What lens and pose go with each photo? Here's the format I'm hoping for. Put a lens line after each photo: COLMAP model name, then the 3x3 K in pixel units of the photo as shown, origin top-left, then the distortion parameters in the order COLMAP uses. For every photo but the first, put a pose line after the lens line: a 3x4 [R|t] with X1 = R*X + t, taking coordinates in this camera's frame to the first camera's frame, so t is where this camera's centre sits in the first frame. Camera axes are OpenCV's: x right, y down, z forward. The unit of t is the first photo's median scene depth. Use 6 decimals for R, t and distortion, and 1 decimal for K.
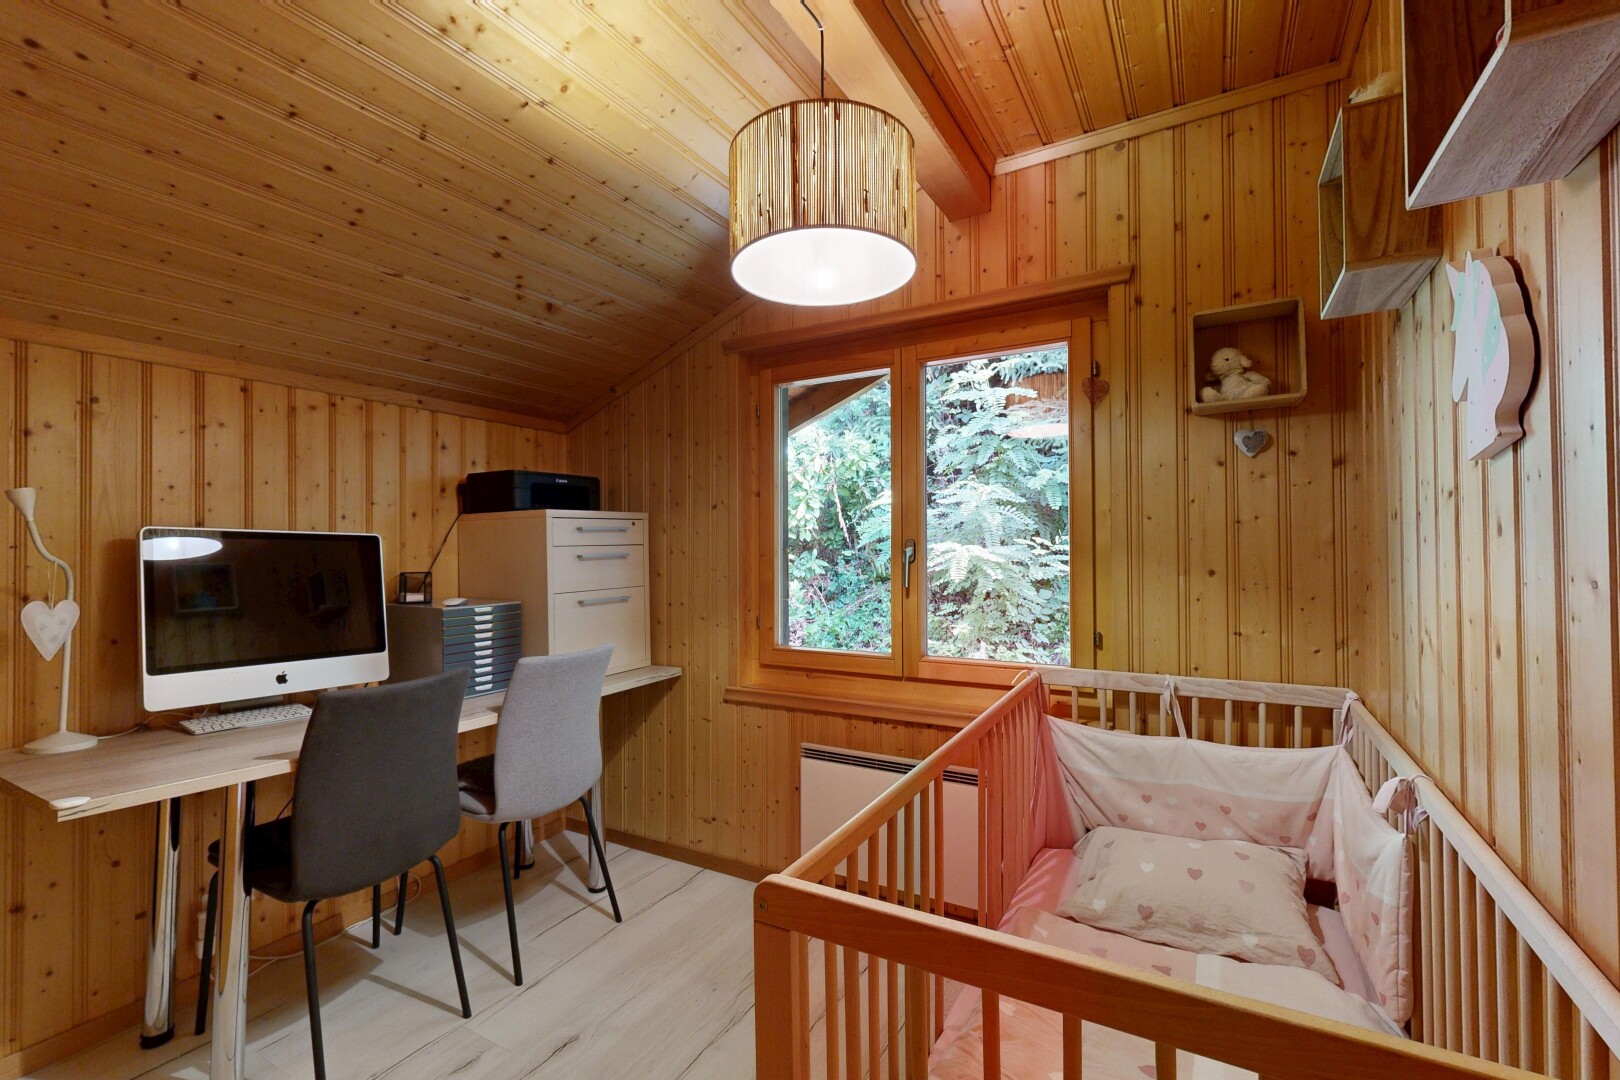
lens RADIAL K [[703.1, 0, 809.7], [0, 703.1, 541.8], [0, 0, 1]] dist [0.004129, 0.000422]
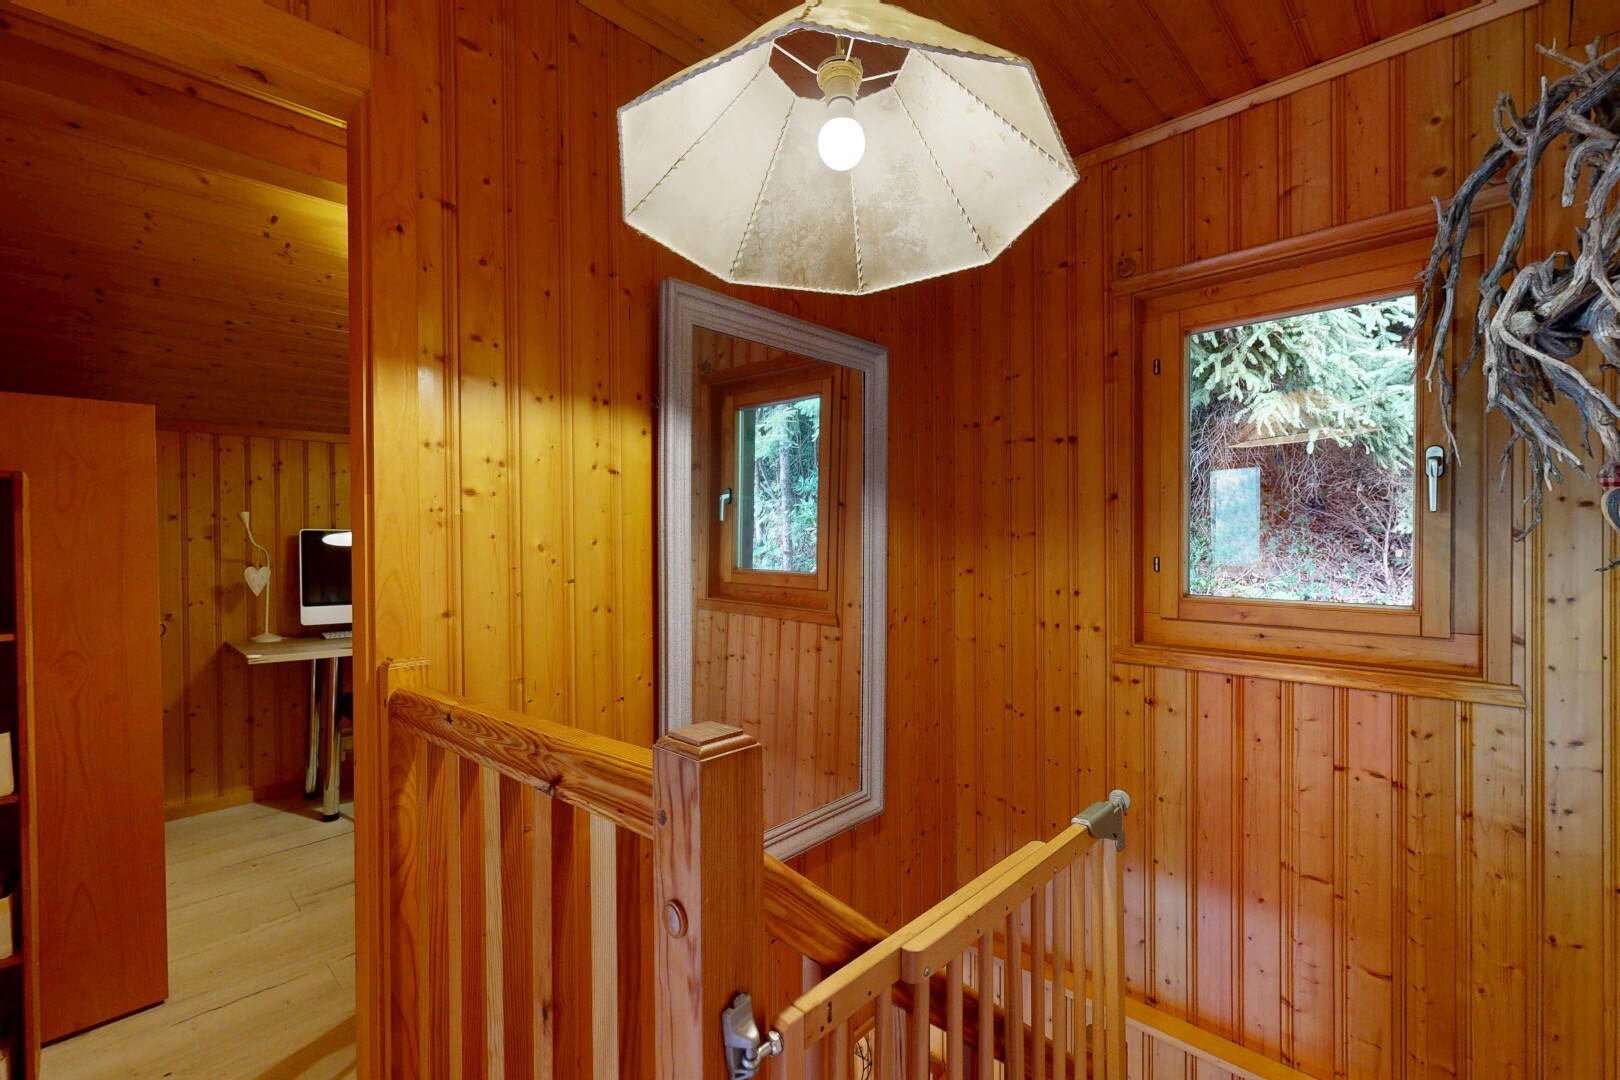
lens RADIAL K [[703.1, 0, 810.2], [0, 703.1, 539.0], [0, 0, 1]] dist [0.004129, 0.000422]
pose [[0.984689, -0.001125, -0.174319, 0.772992], [0.004411, 0.999820, 0.018462, -0.029686], [0.174266, -0.018948, 0.984516, -0.665683]]
